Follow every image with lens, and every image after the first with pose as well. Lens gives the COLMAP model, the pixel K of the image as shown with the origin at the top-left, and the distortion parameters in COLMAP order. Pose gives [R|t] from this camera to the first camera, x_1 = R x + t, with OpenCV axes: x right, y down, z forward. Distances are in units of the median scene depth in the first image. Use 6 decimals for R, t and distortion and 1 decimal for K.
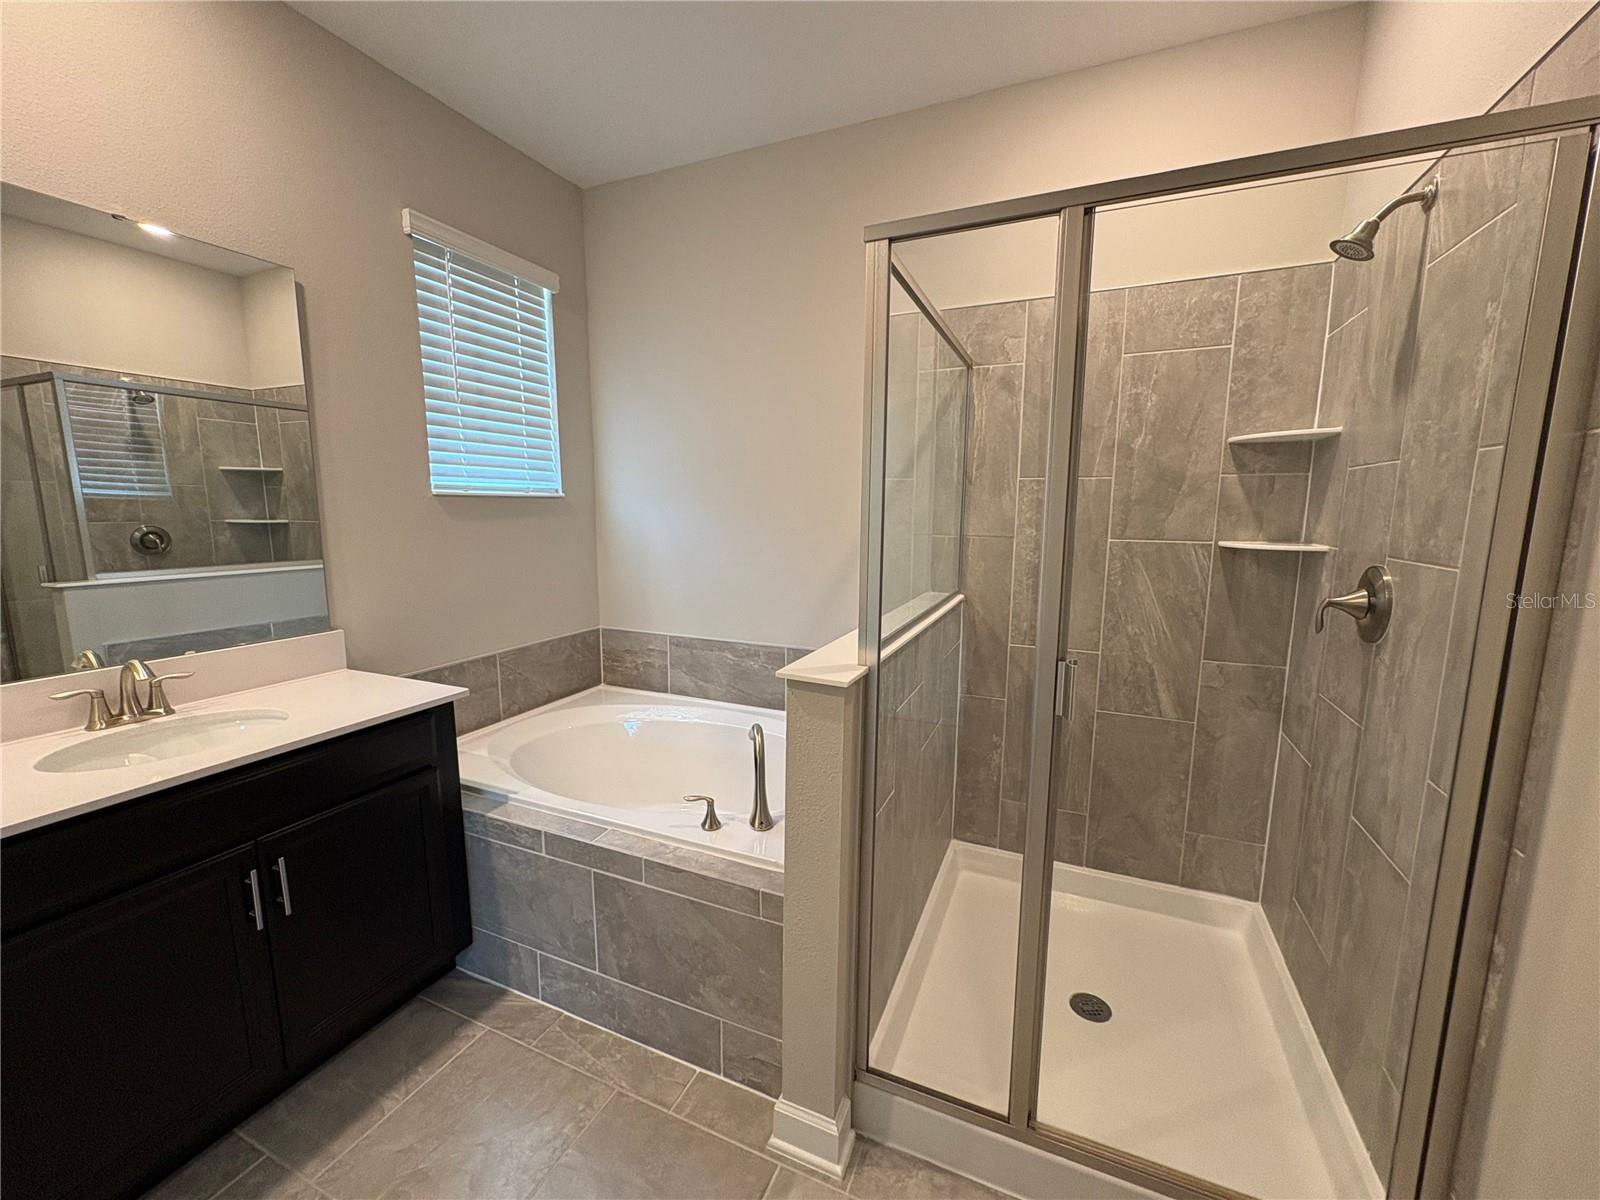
lens RADIAL K [[638.3, 0, 800.5], [0, 638.3, 599.9], [0, 0, 1]] dist [-0.001035, 0.000680]
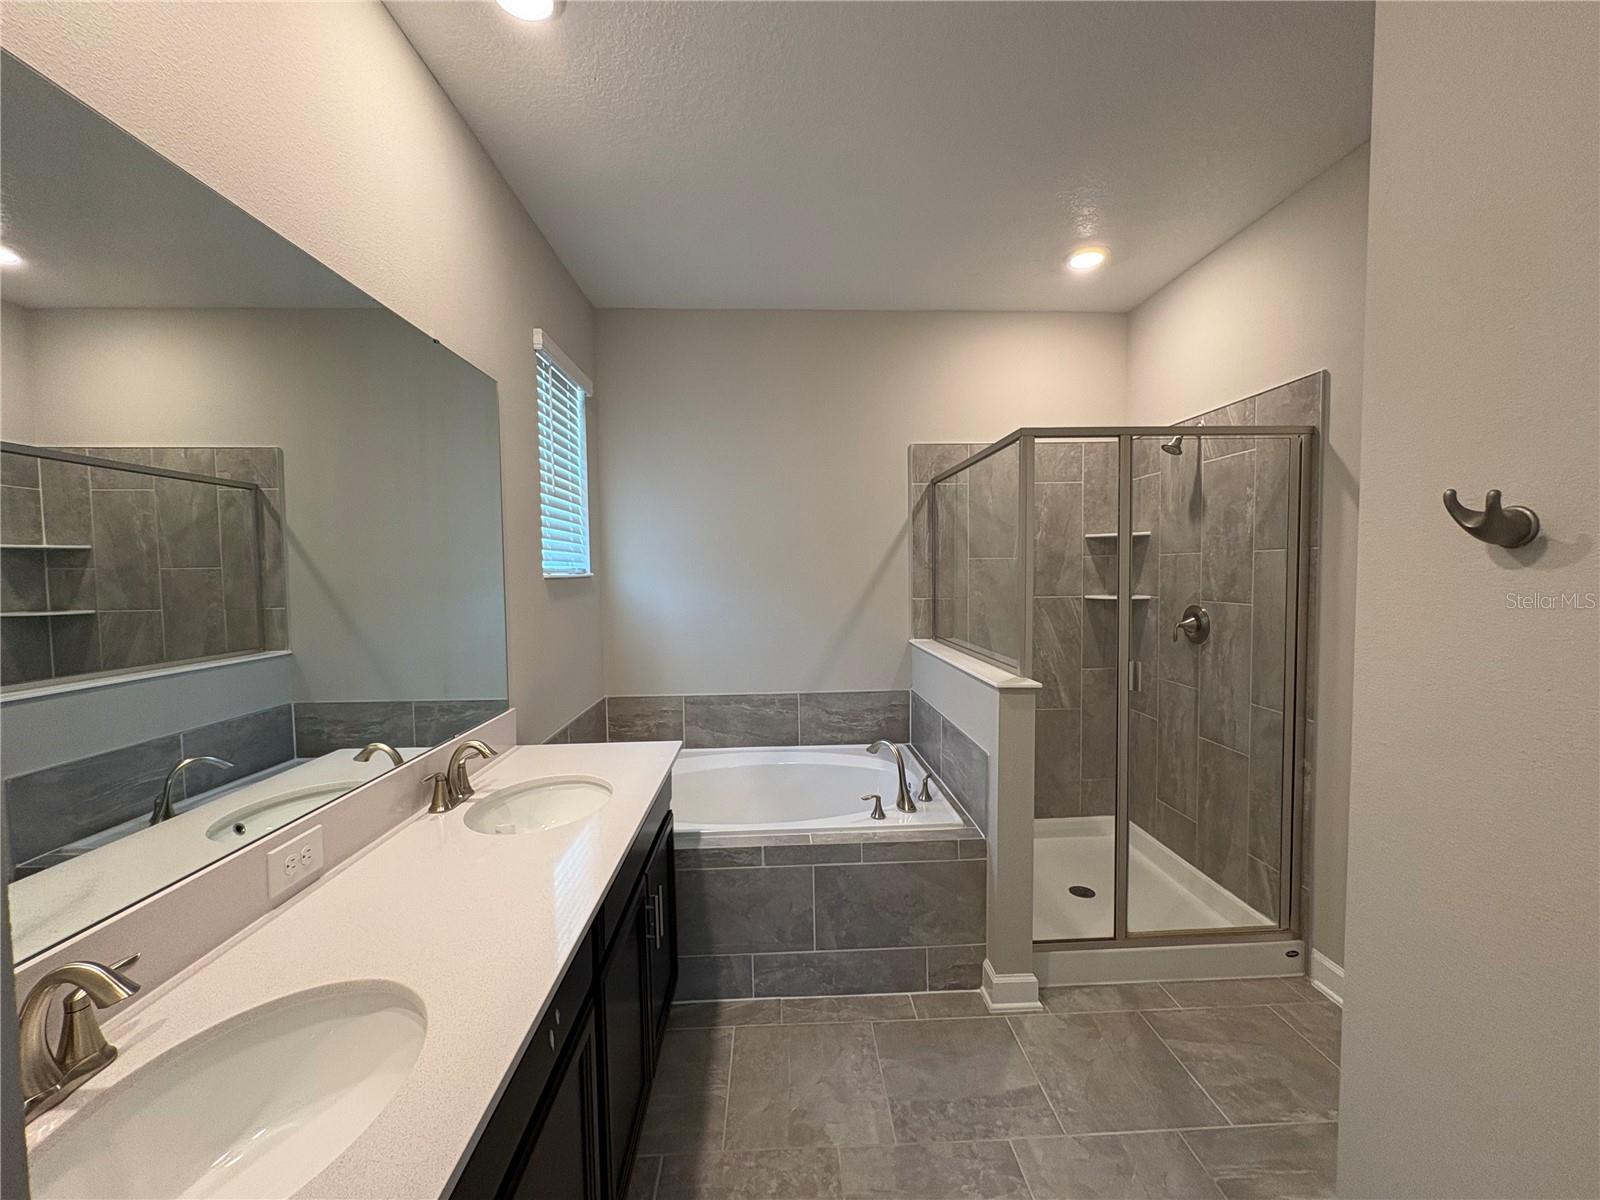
lens RADIAL K [[637.2, 0, 802.0], [0, 637.2, 599.9], [0, 0, 1]] dist [-0.000134, 0.000181]
pose [[0.897319, -0.037962, 0.439746, -0.753396], [0.081823, 0.993333, -0.081212, -0.006274], [-0.433731, 0.108855, 0.894443, -0.168245]]
